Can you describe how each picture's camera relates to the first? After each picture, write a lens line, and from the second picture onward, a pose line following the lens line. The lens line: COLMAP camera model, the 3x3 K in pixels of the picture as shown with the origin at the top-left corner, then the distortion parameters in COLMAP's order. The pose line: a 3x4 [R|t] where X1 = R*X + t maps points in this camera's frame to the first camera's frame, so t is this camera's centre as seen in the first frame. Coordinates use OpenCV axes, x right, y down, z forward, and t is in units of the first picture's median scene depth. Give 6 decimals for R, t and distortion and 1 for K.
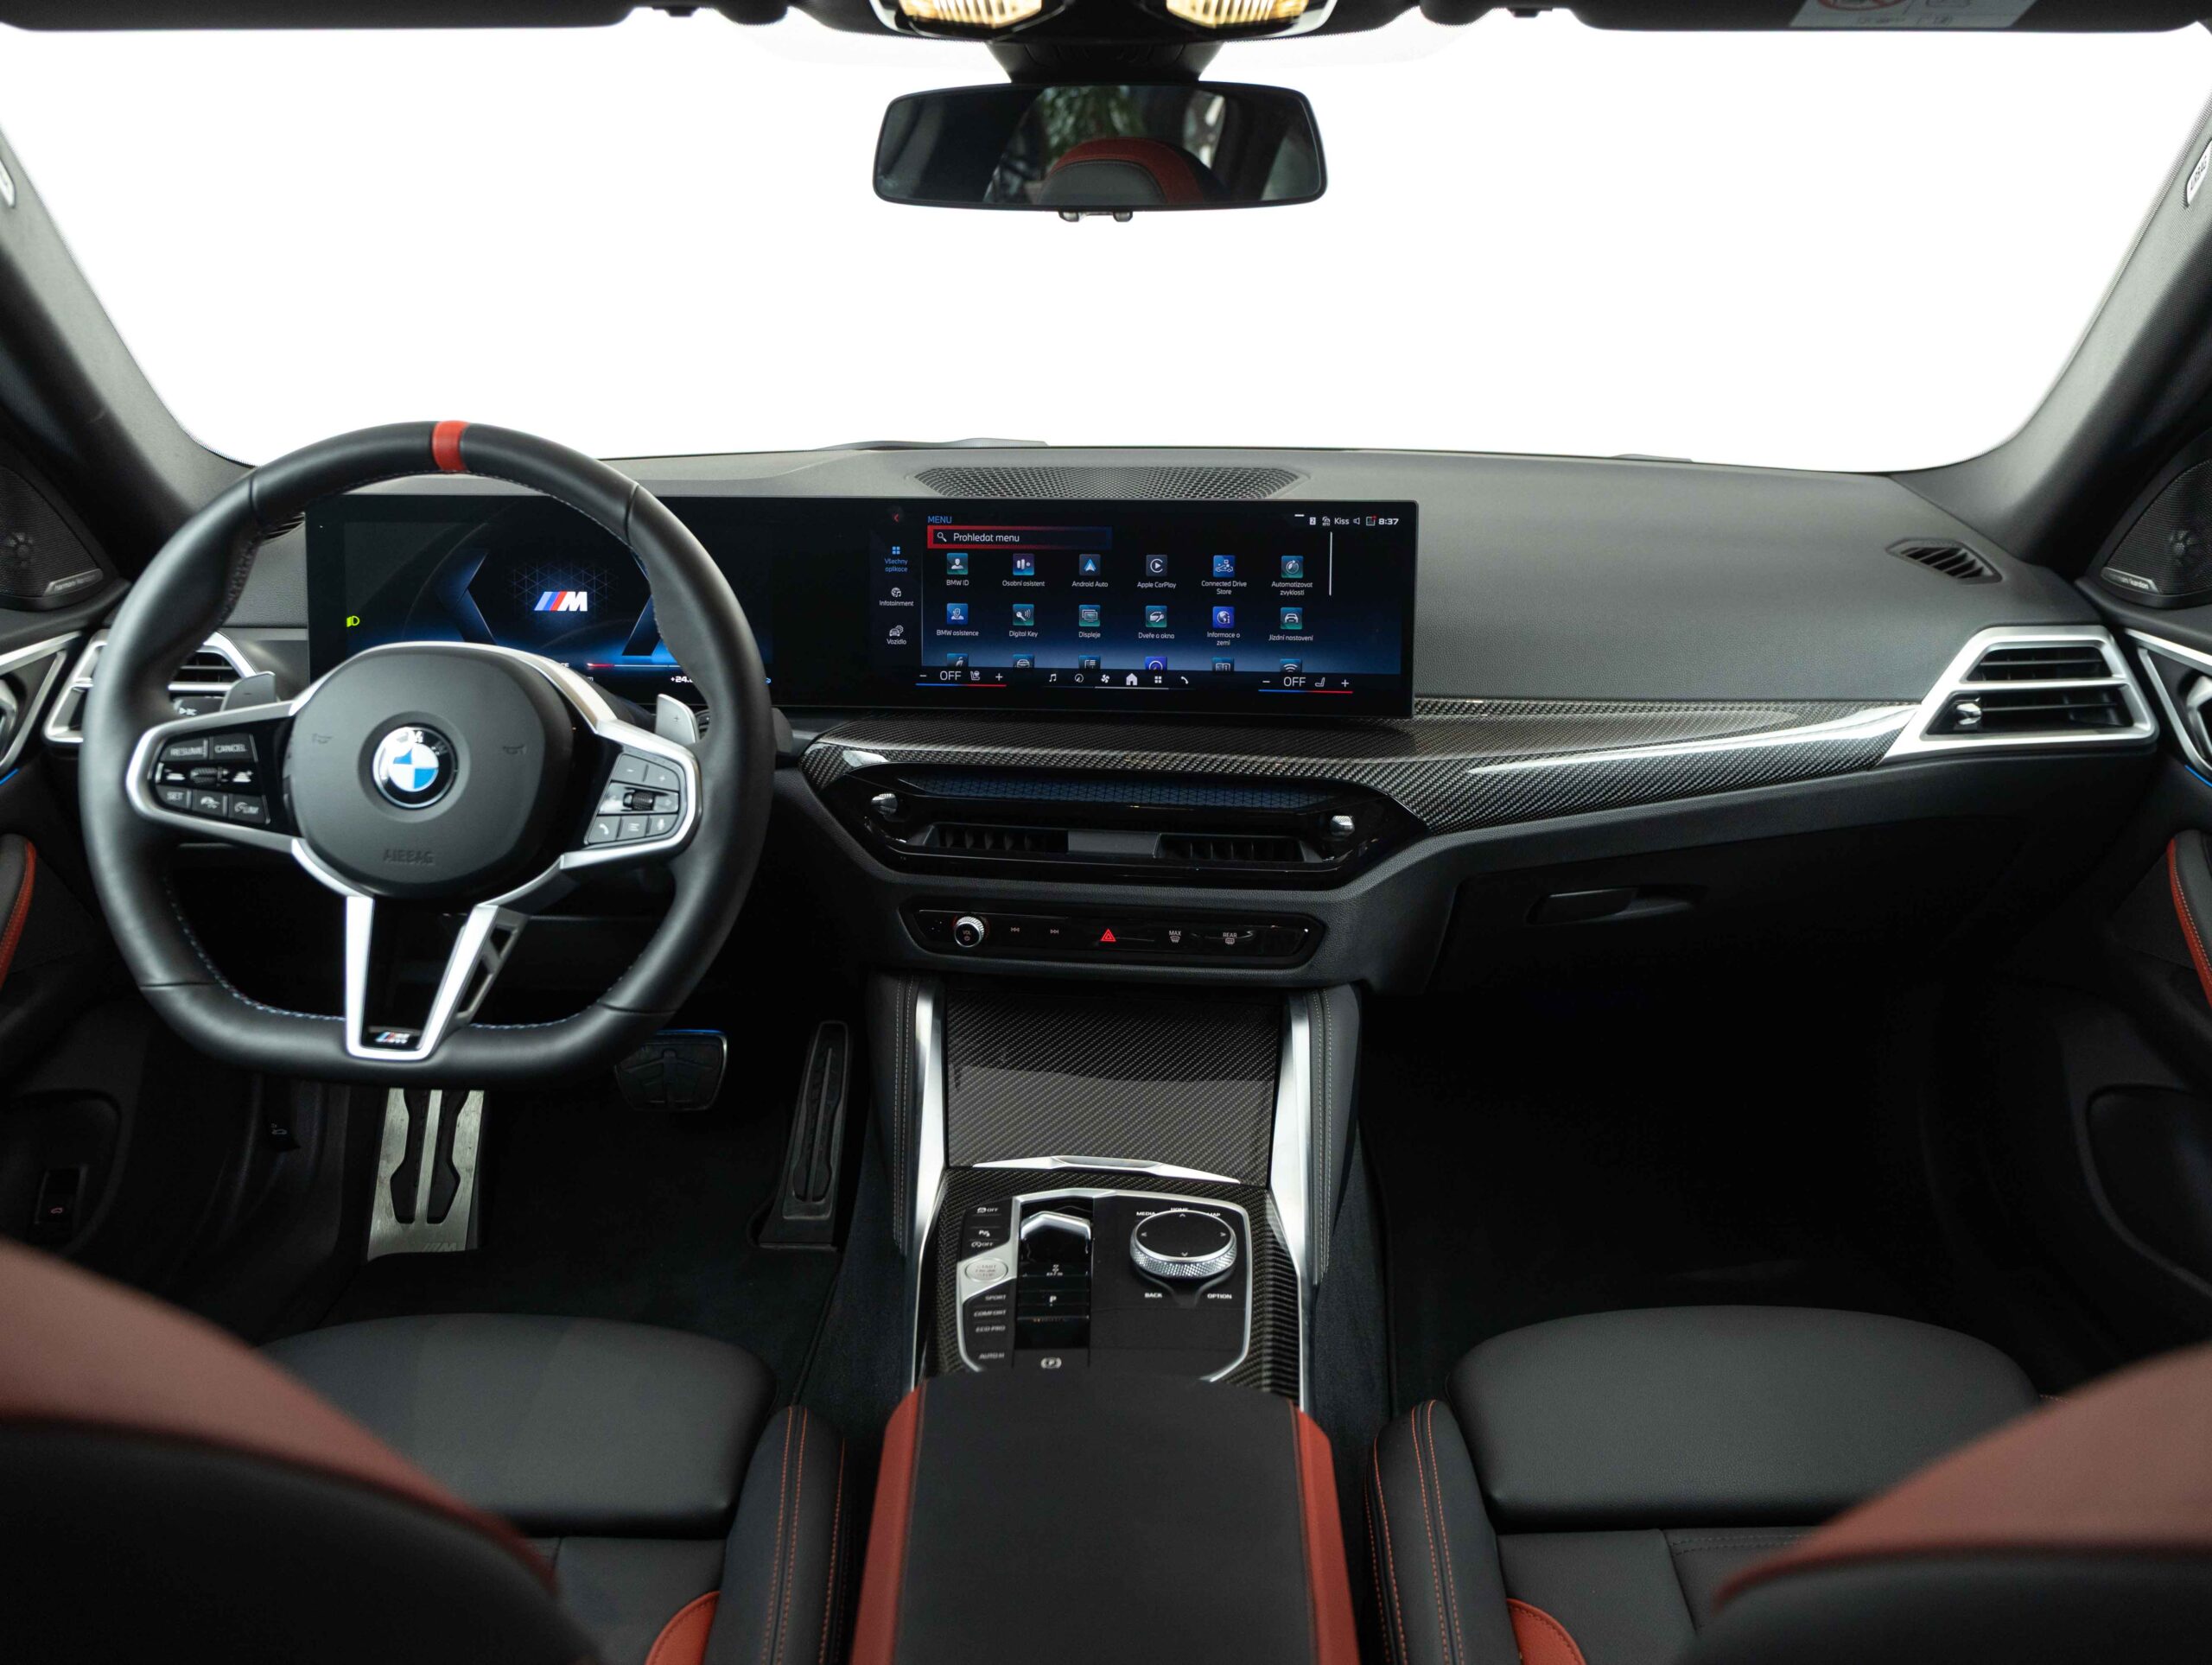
lens RADIAL K [[1858.0, 0, 1112.2], [0, 1858.0, 721.4], [0, 0, 1]] dist [-0.026946, -0.003561]
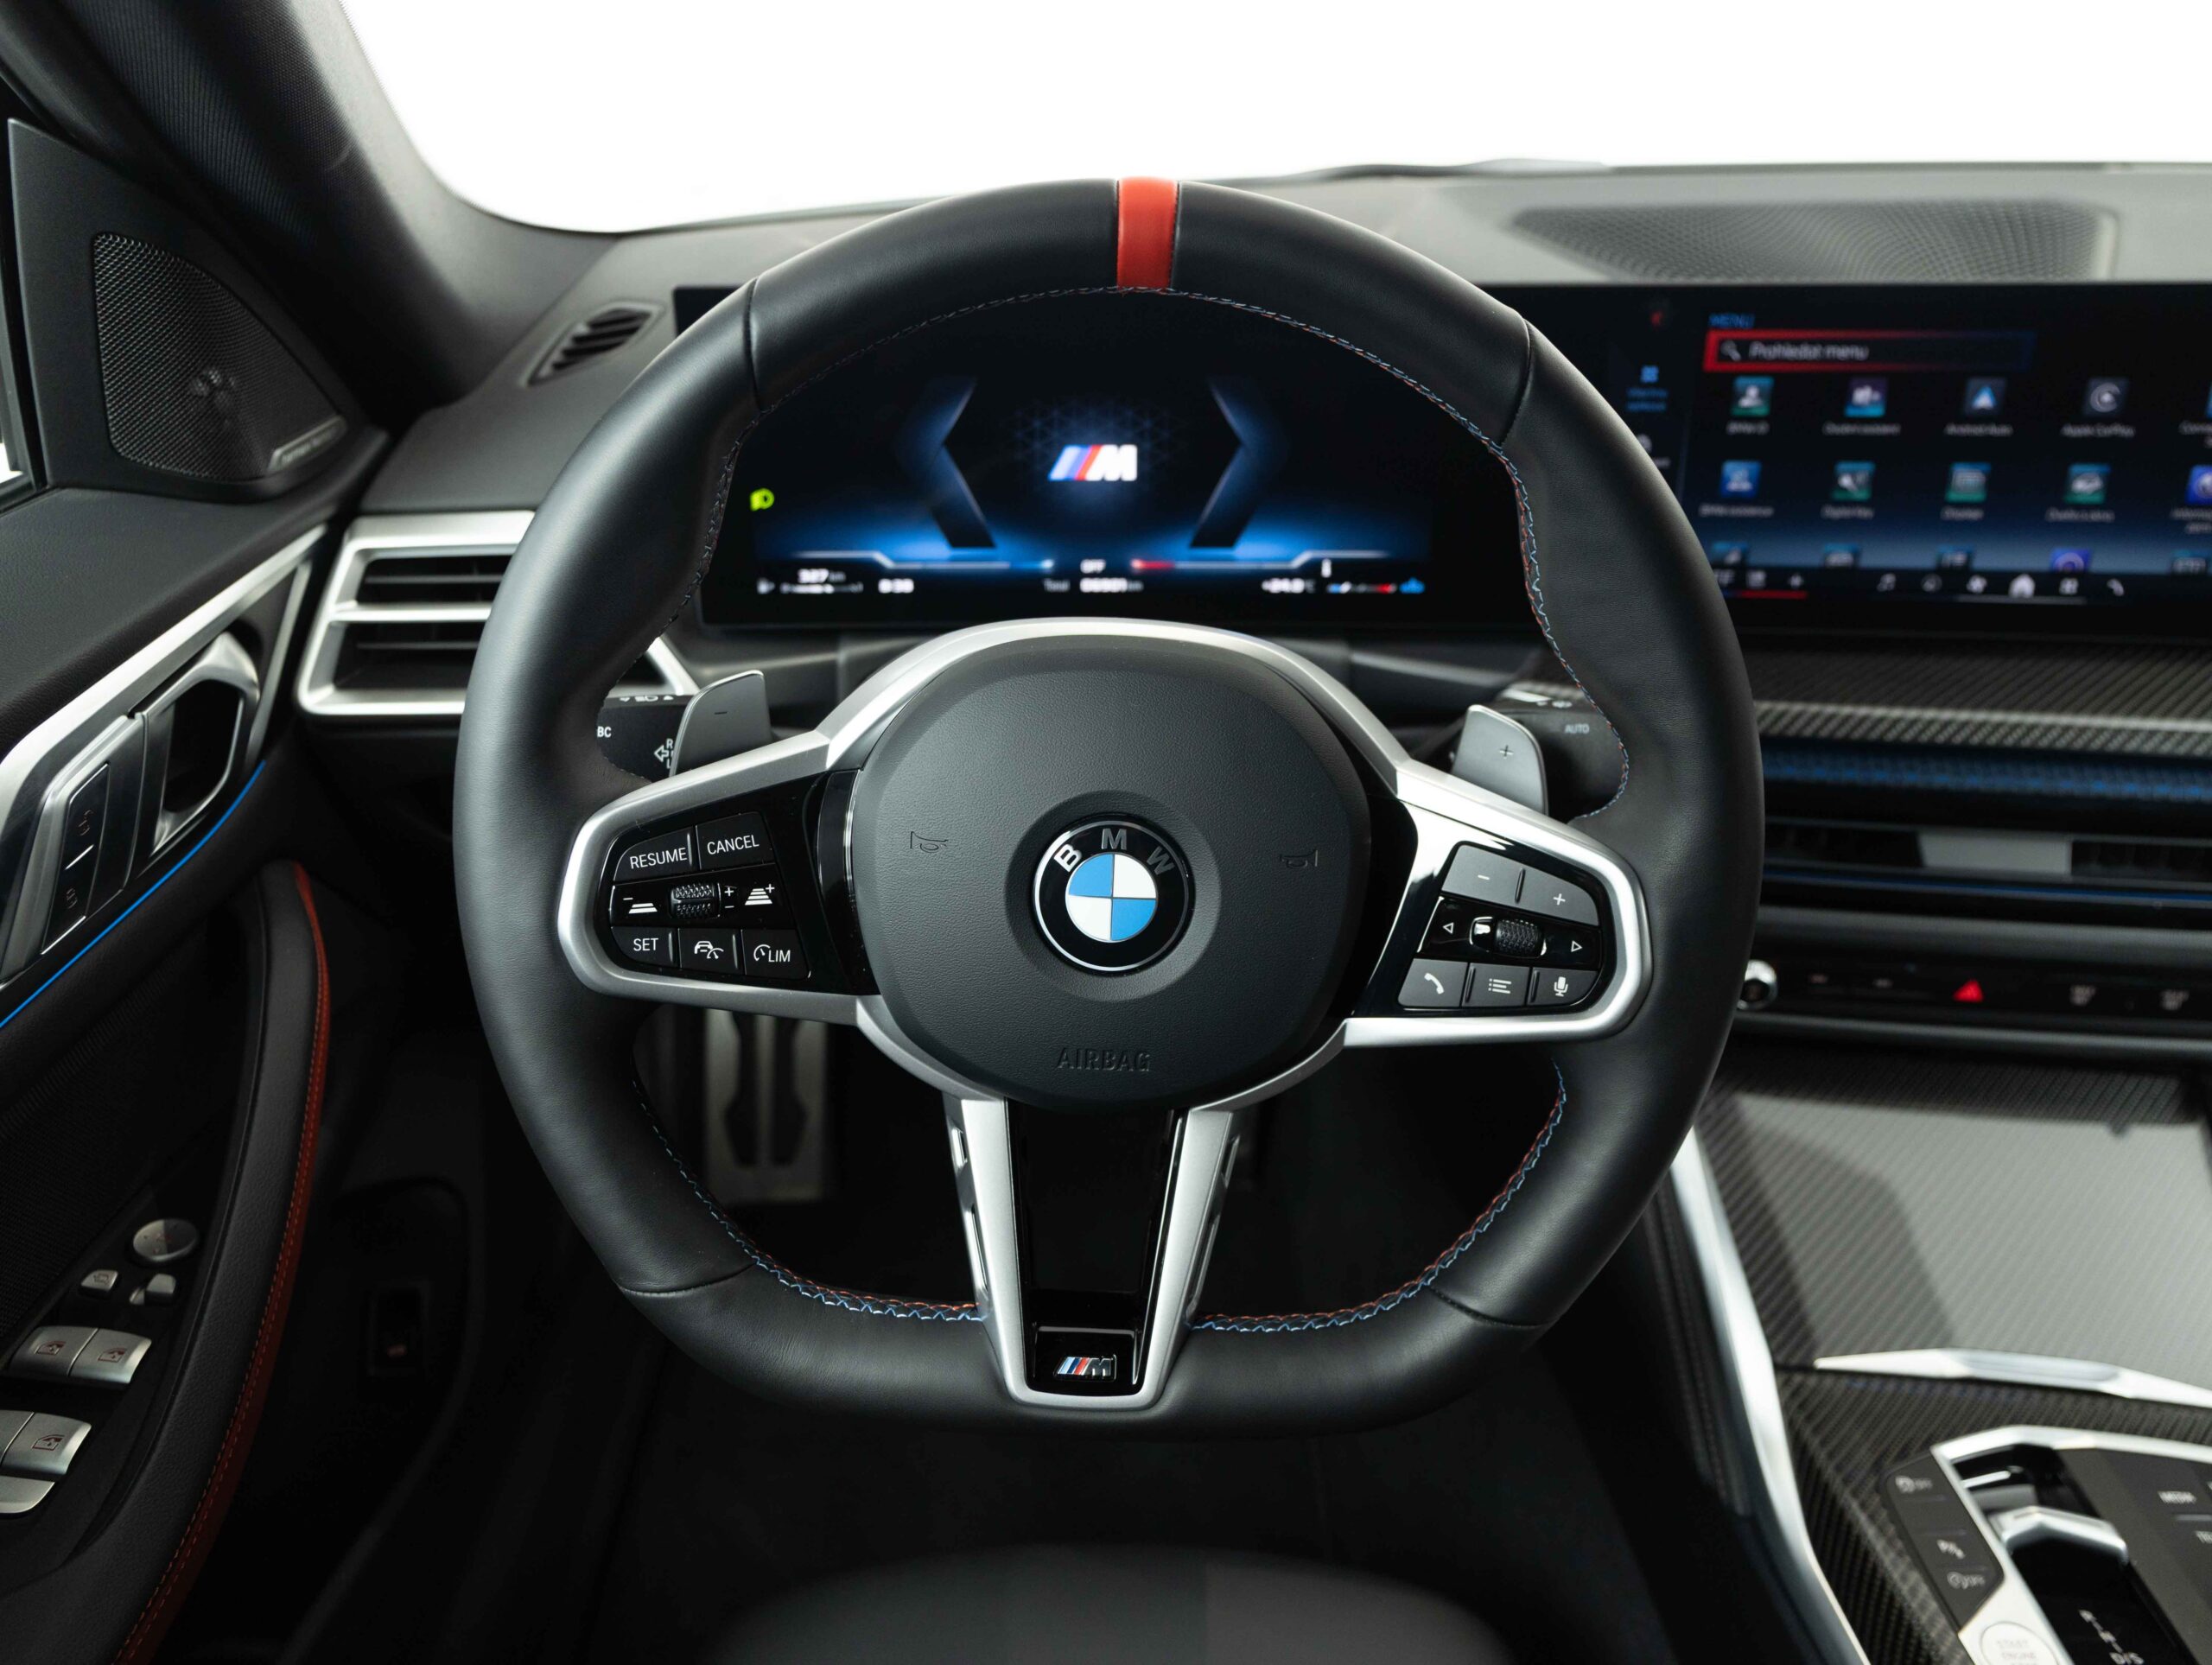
lens RADIAL K [[1577.1, 0, 1050.4], [0, 1577.1, 819.3], [0, 0, 1]] dist [0.024178, -0.002264]
pose [[0.999939, -0.006377, -0.009004, -0.314589], [0.008550, 0.963672, 0.266952, -0.093326], [0.006975, -0.267012, 0.963668, 0.464413]]
